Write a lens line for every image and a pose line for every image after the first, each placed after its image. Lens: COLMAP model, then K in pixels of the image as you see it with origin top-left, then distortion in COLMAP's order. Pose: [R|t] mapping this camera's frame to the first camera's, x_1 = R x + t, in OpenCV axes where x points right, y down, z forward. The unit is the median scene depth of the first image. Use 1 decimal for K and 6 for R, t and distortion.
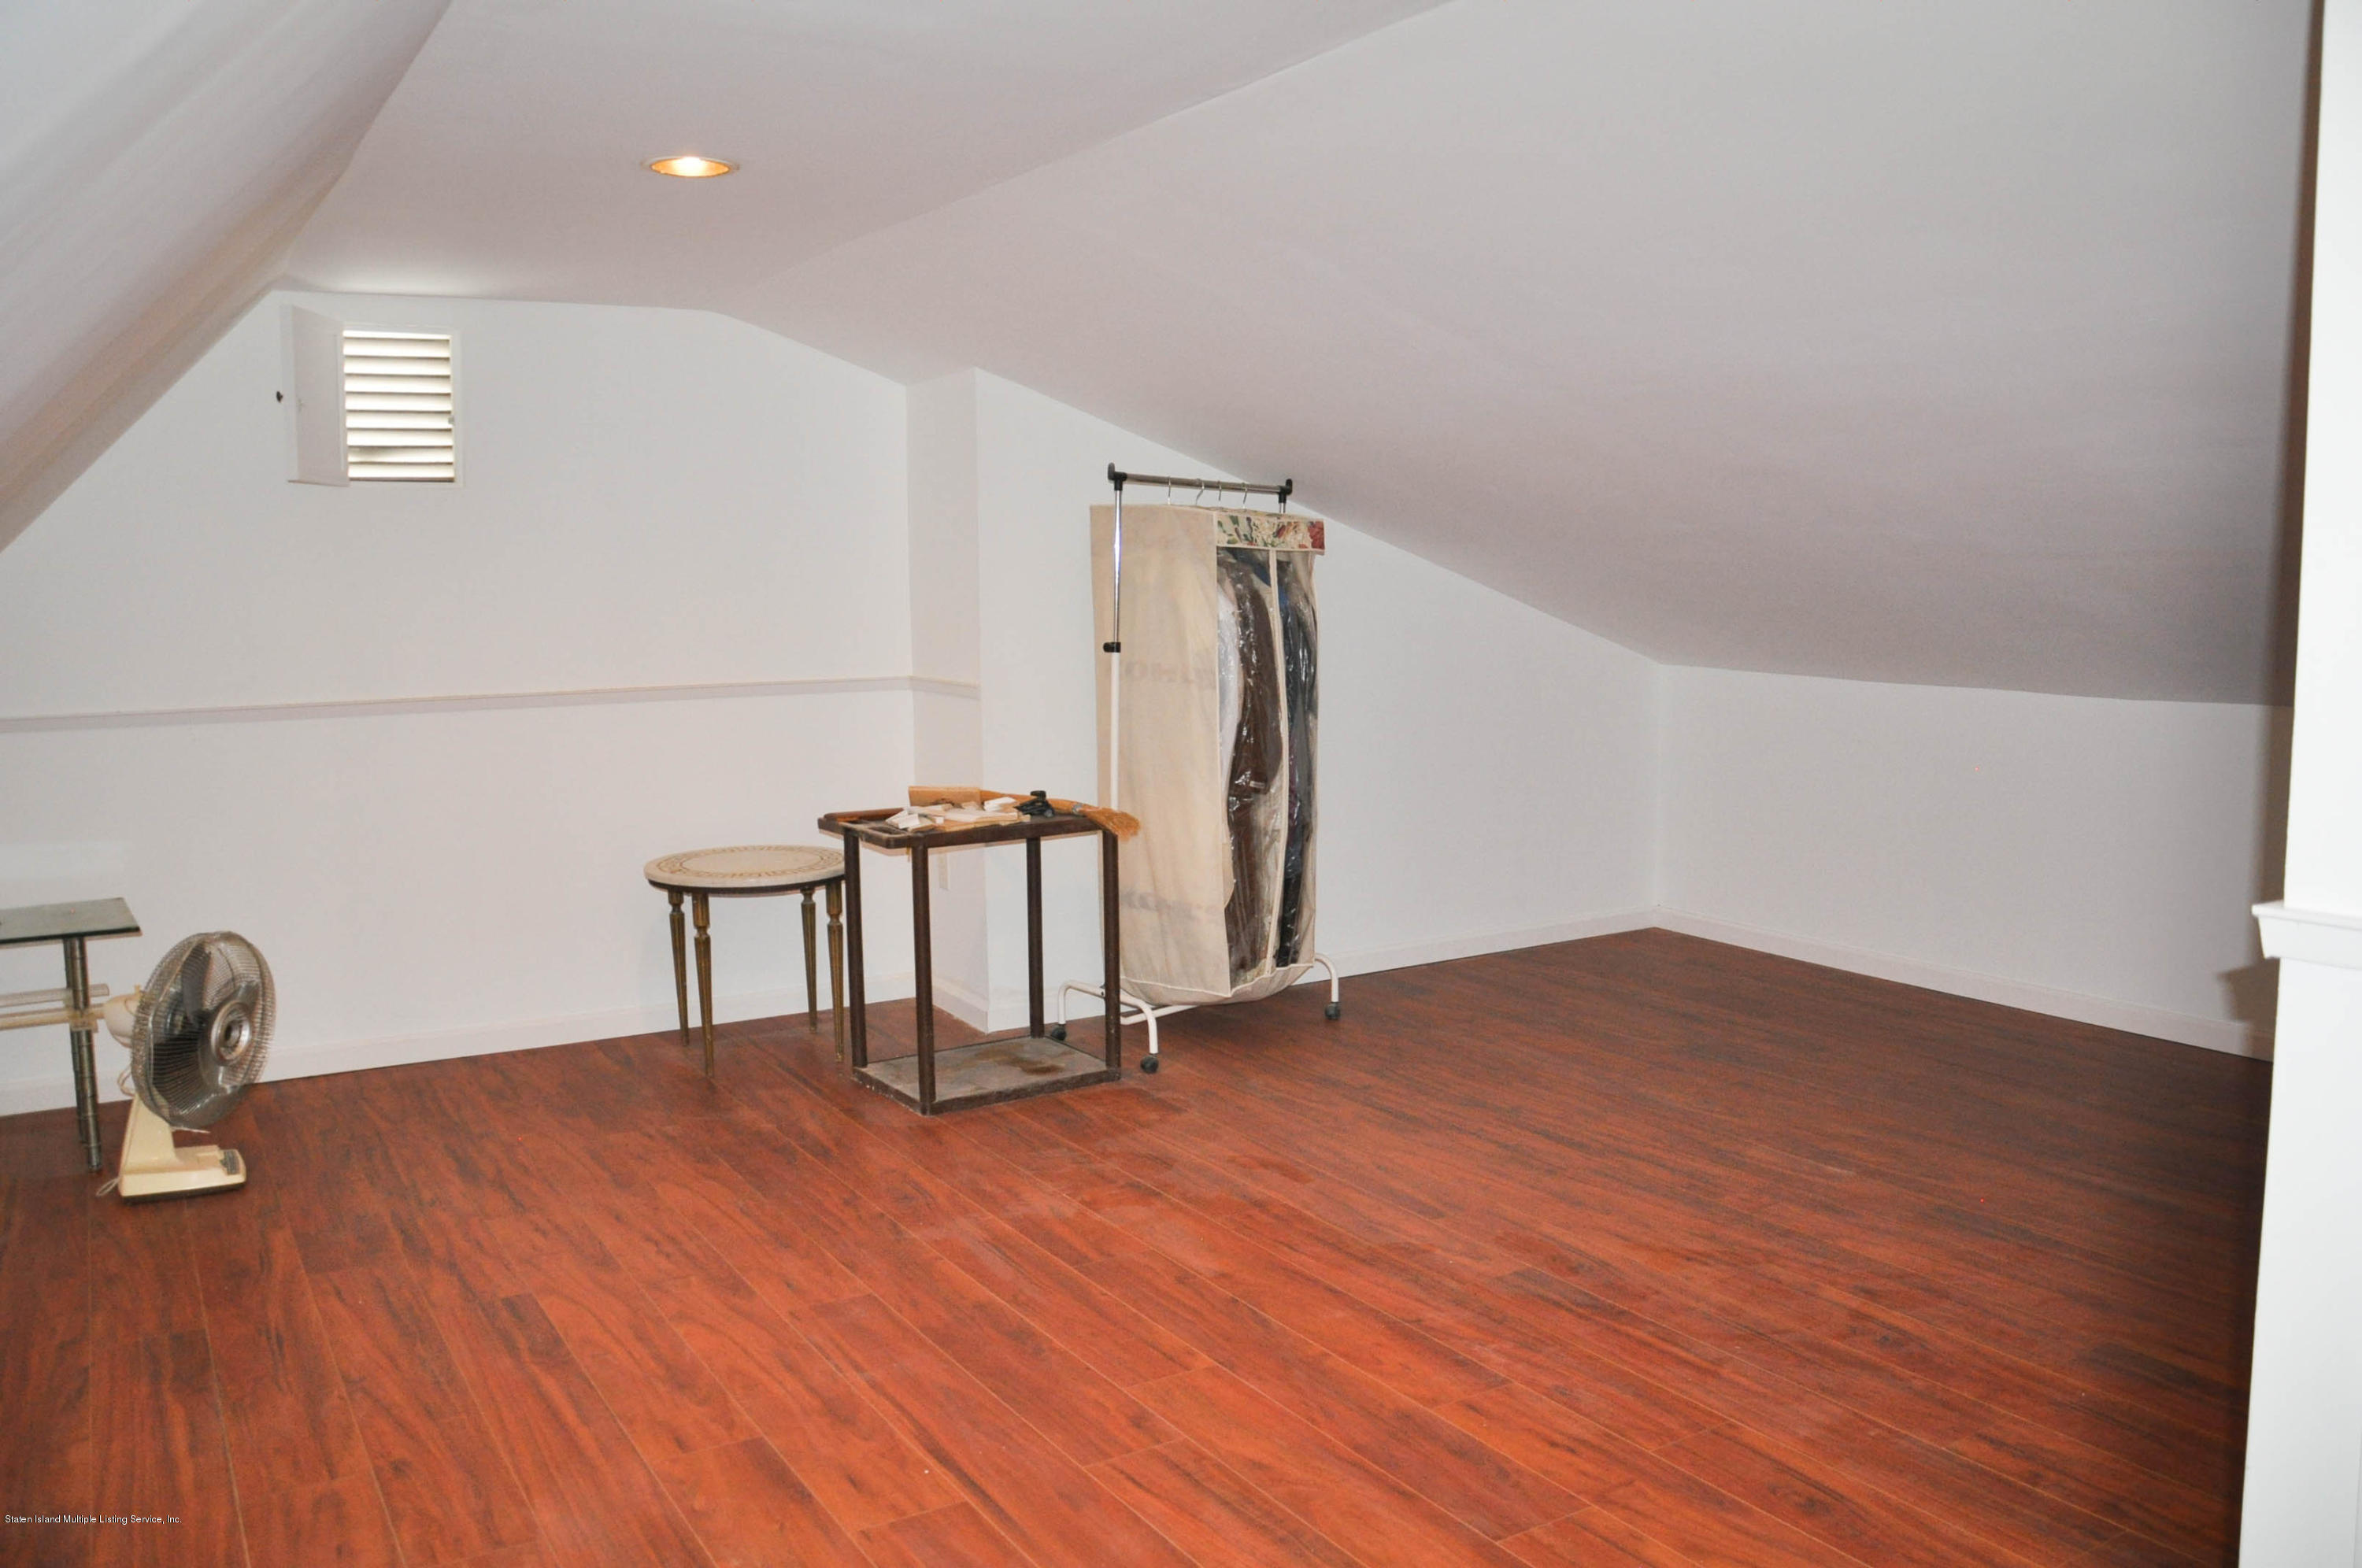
lens RADIAL K [[1869.4, 0, 1174.2], [0, 1869.4, 769.1], [0, 0, 1]] dist [-0.153626, 0.120116]
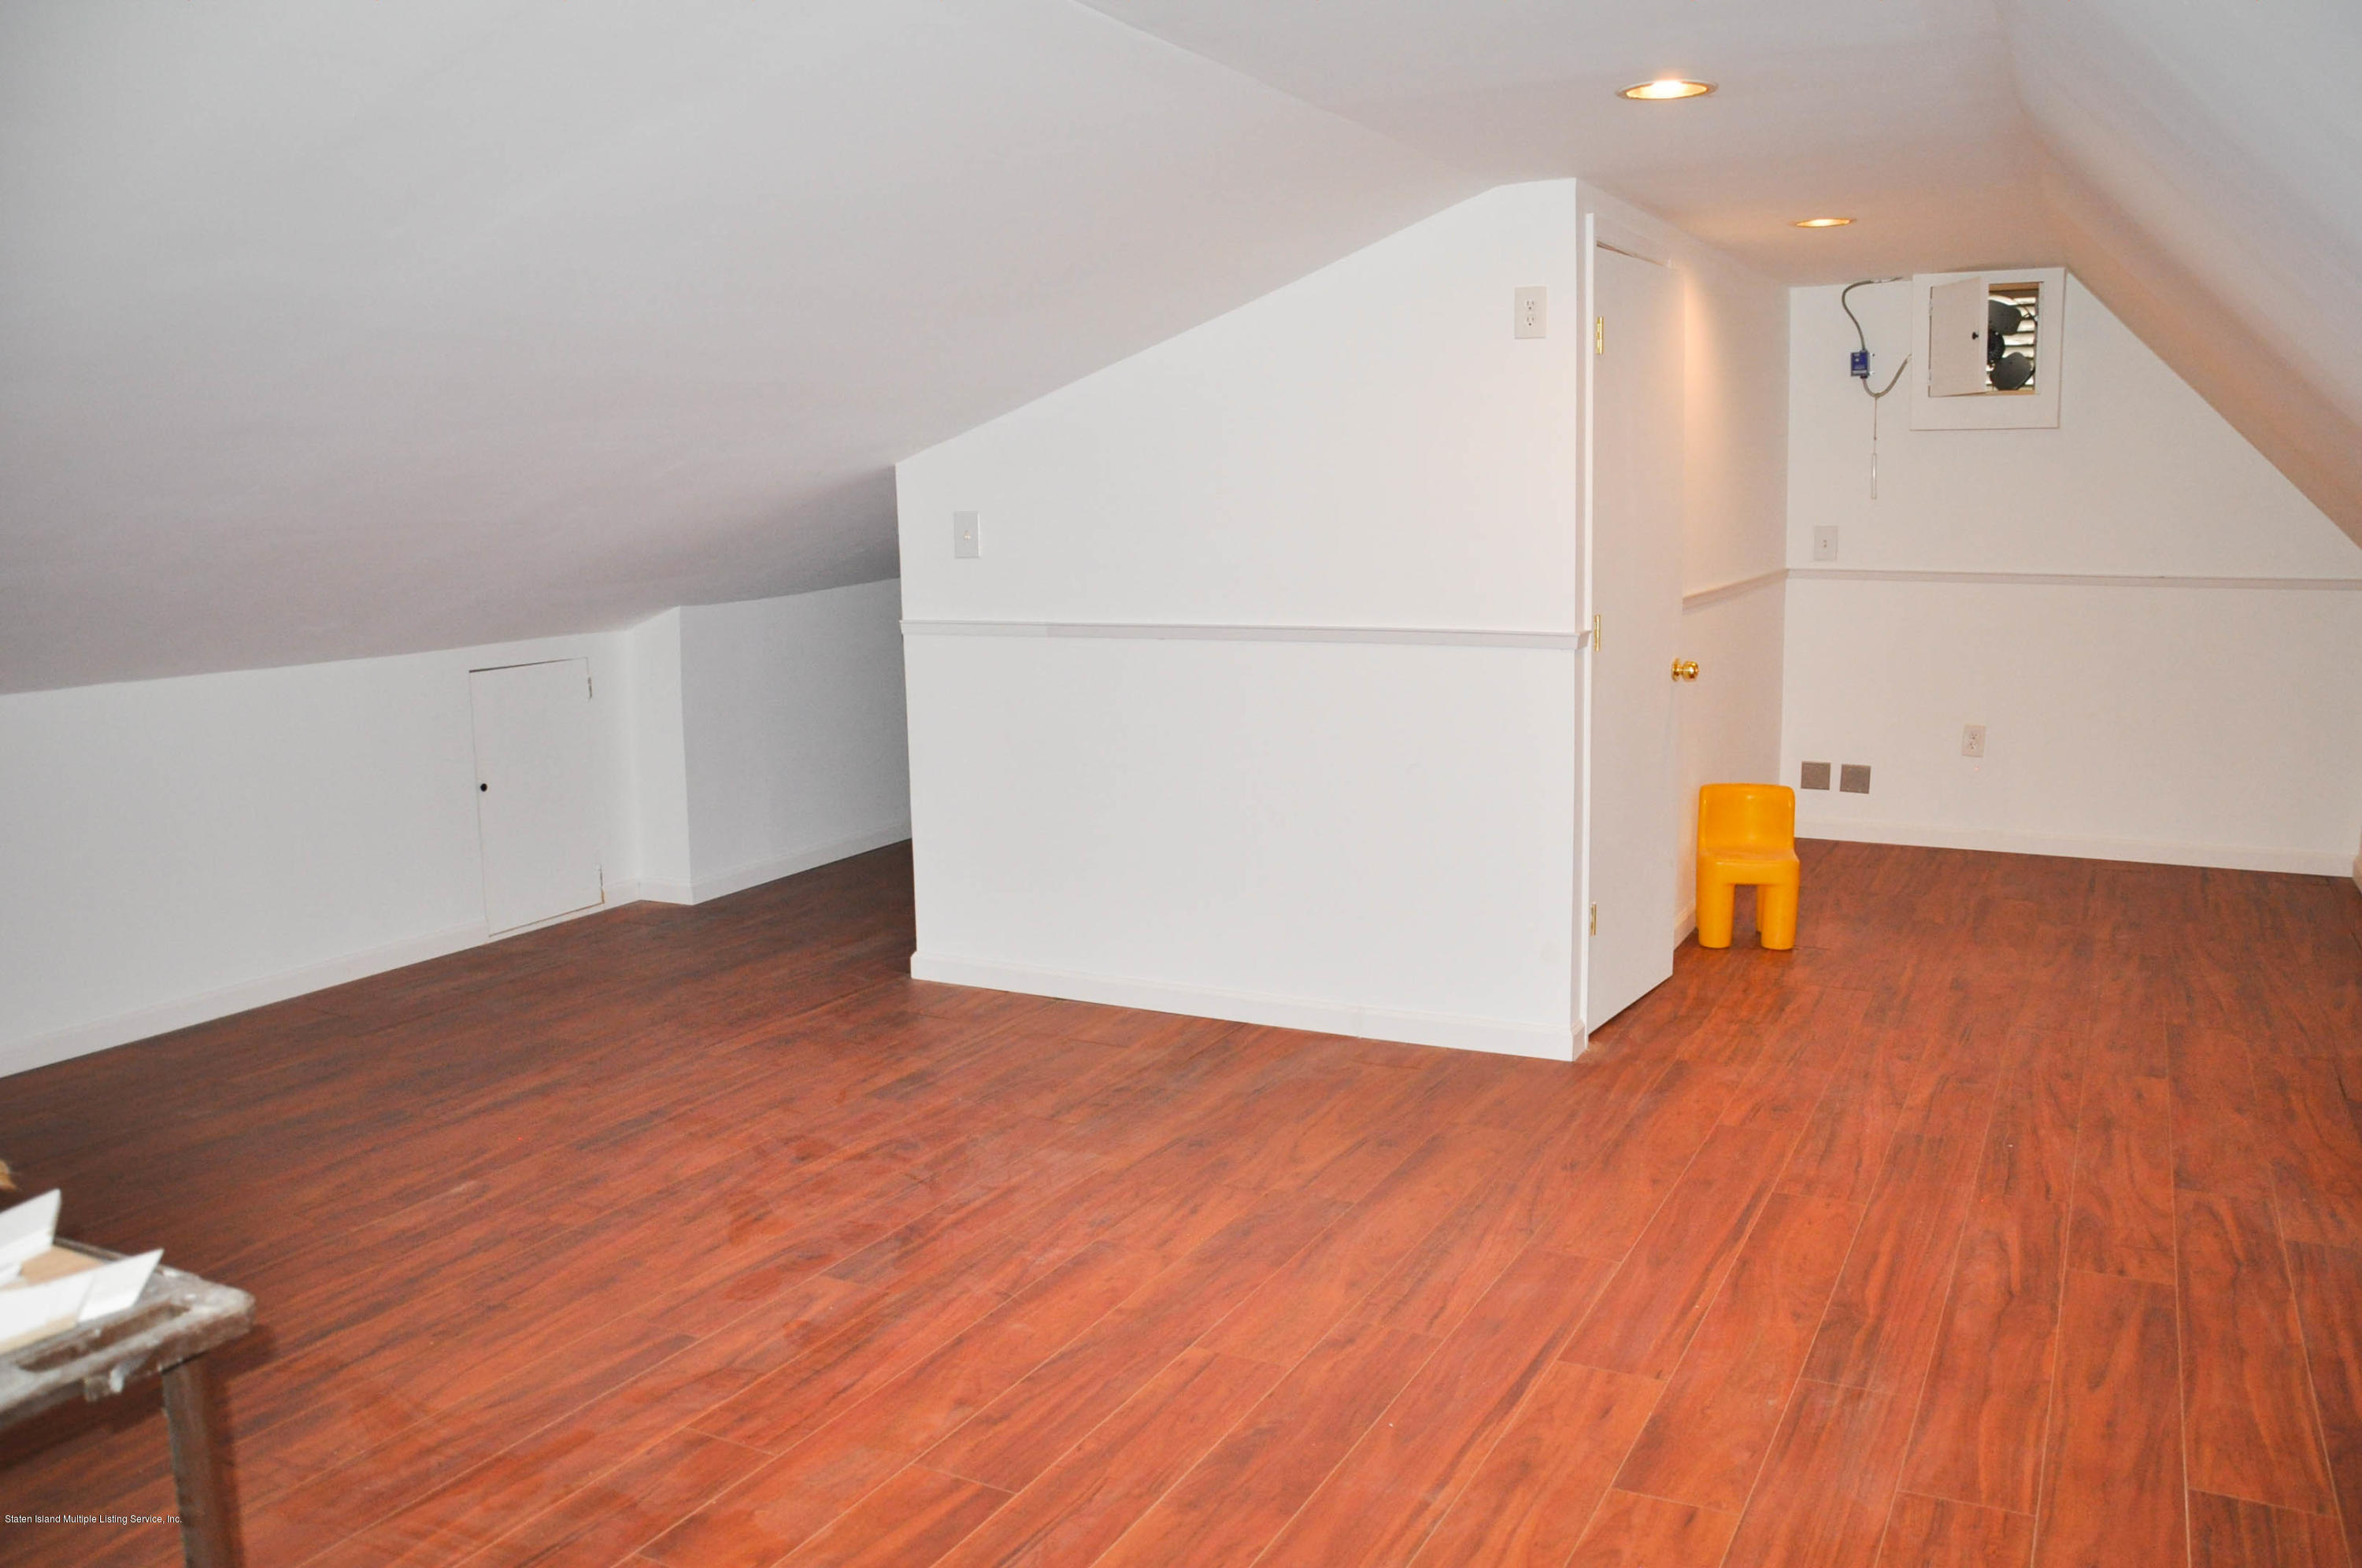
lens RADIAL K [[1842.8, 0, 1177.8], [0, 1842.8, 781.2], [0, 0, 1]] dist [-0.083870, 0.028363]
pose [[-0.515673, -0.112017, 0.849432, -0.746630], [0.102419, 0.976248, 0.190918, -0.156727], [-0.850642, 0.185449, -0.491952, 1.380135]]
